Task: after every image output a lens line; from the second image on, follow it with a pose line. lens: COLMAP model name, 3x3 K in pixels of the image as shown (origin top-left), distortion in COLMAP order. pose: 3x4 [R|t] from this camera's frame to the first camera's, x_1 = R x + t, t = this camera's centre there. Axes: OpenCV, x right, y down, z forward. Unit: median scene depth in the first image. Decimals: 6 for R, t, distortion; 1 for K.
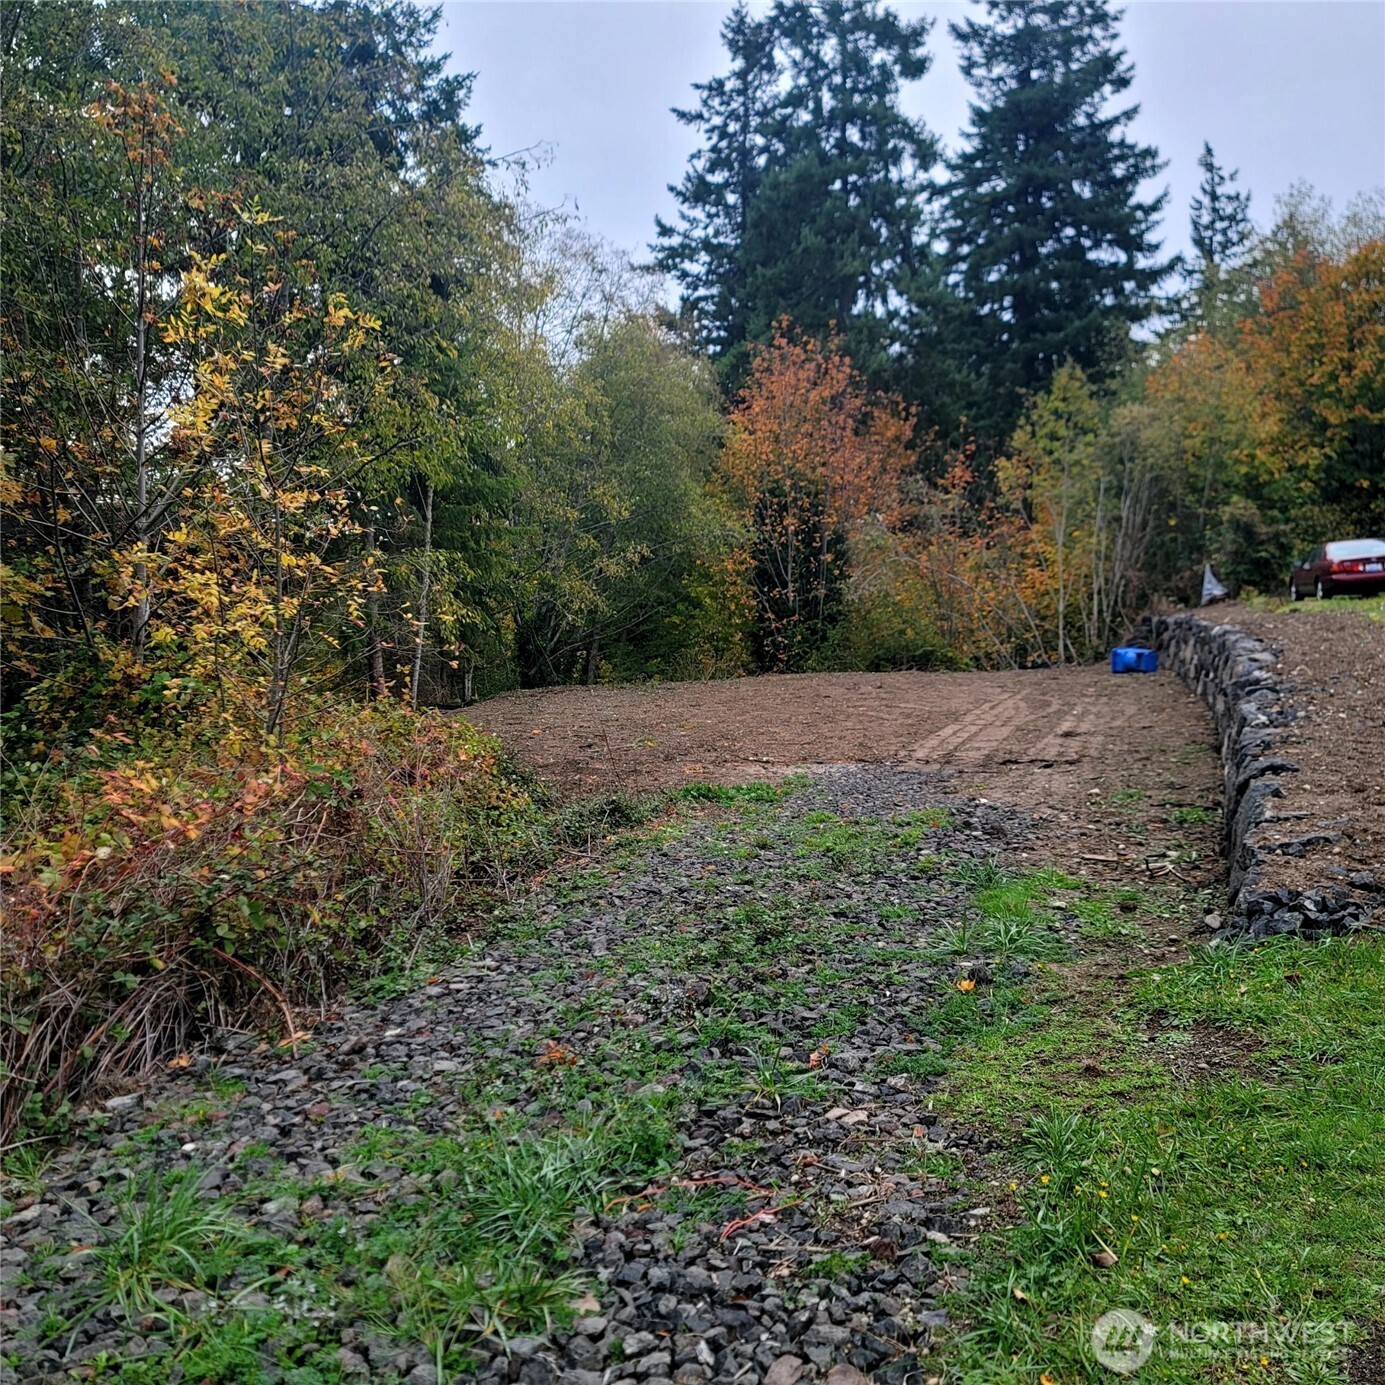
lens RADIAL K [[1307.3, 0, 633.3], [0, 1307.3, 766.1], [0, 0, 1]] dist [0.035988, -0.000030]
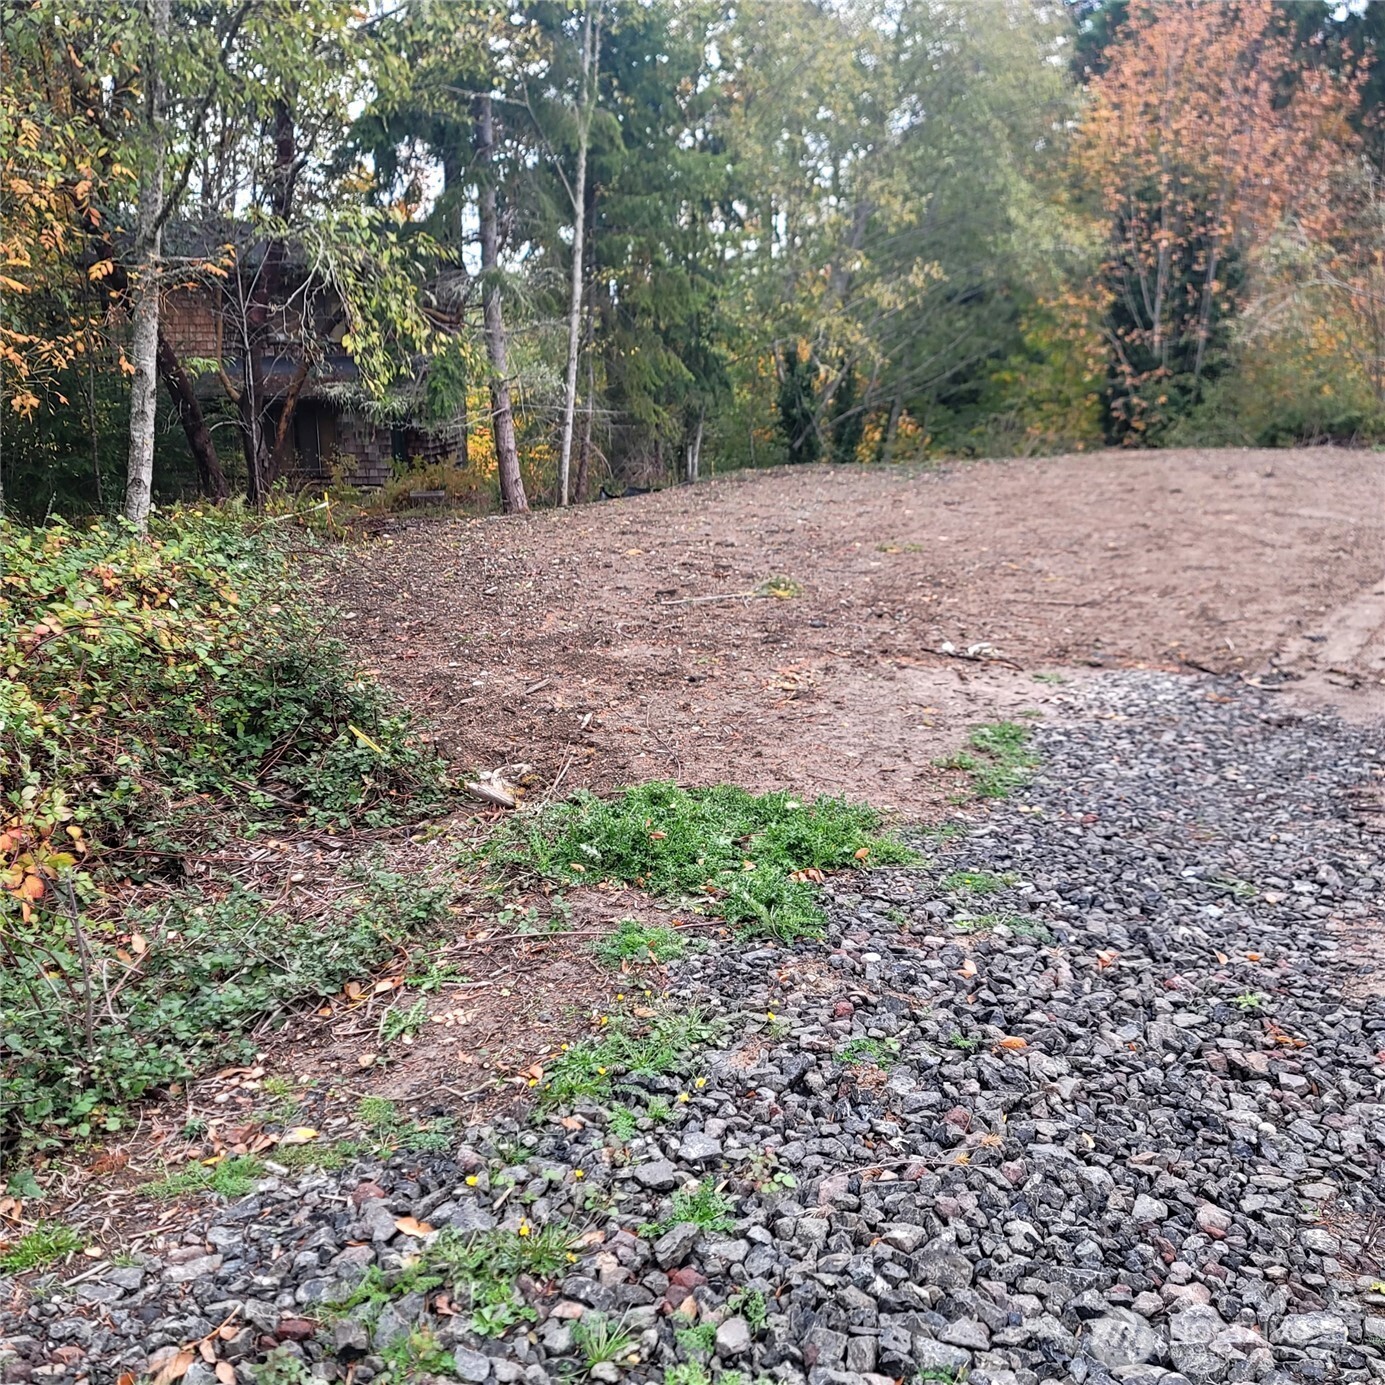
lens RADIAL K [[1309.7, 0, 694.5], [0, 1309.7, 697.8], [0, 0, 1]] dist [0.077088, -0.024681]
pose [[0.974881, 0.054010, -0.216080, 0.031481], [-0.027343, 0.991836, 0.124550, -0.013043], [0.221043, -0.115513, 0.968399, 0.154027]]
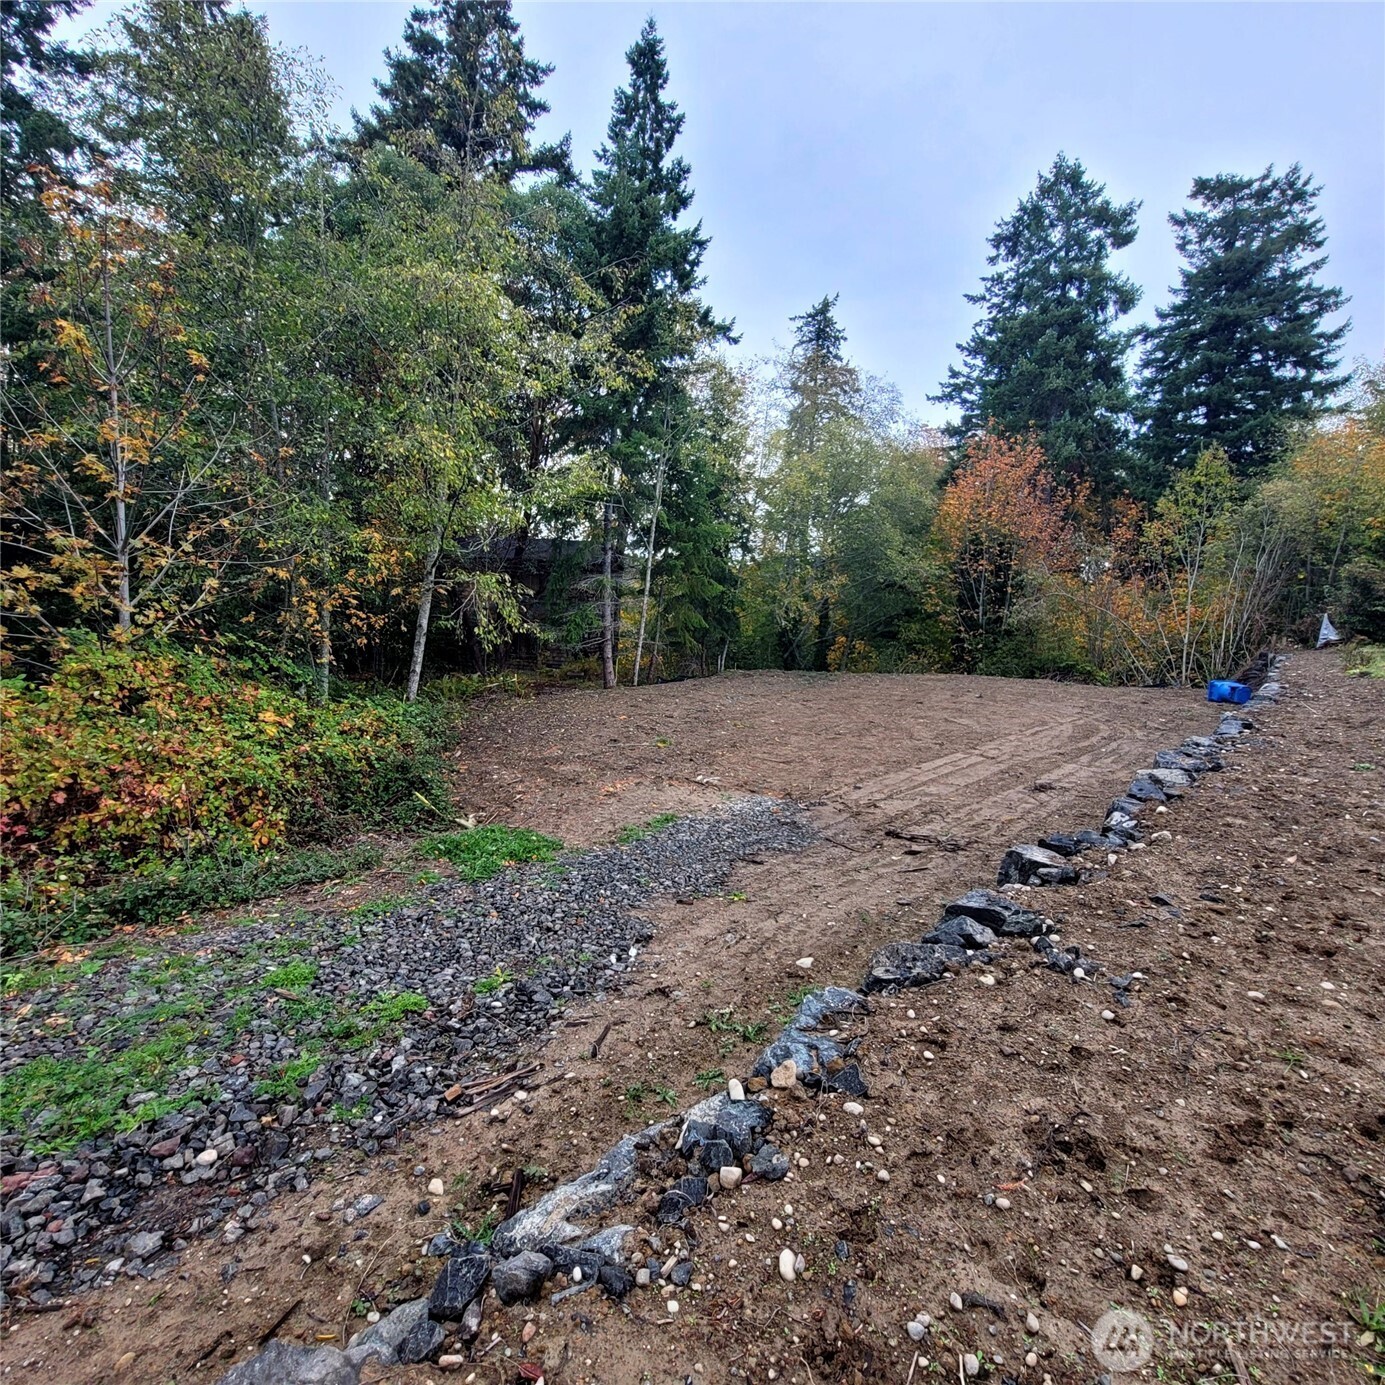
lens RADIAL K [[731.4, 0, 692.5], [0, 731.4, 692.5], [0, 0, 1]] dist [0.002040, -0.000275]
pose [[0.936852, 0.095661, -0.336390, 0.084916], [-0.095712, 0.995273, 0.016470, -0.025205], [0.336375, 0.016767, 0.941579, 0.125179]]
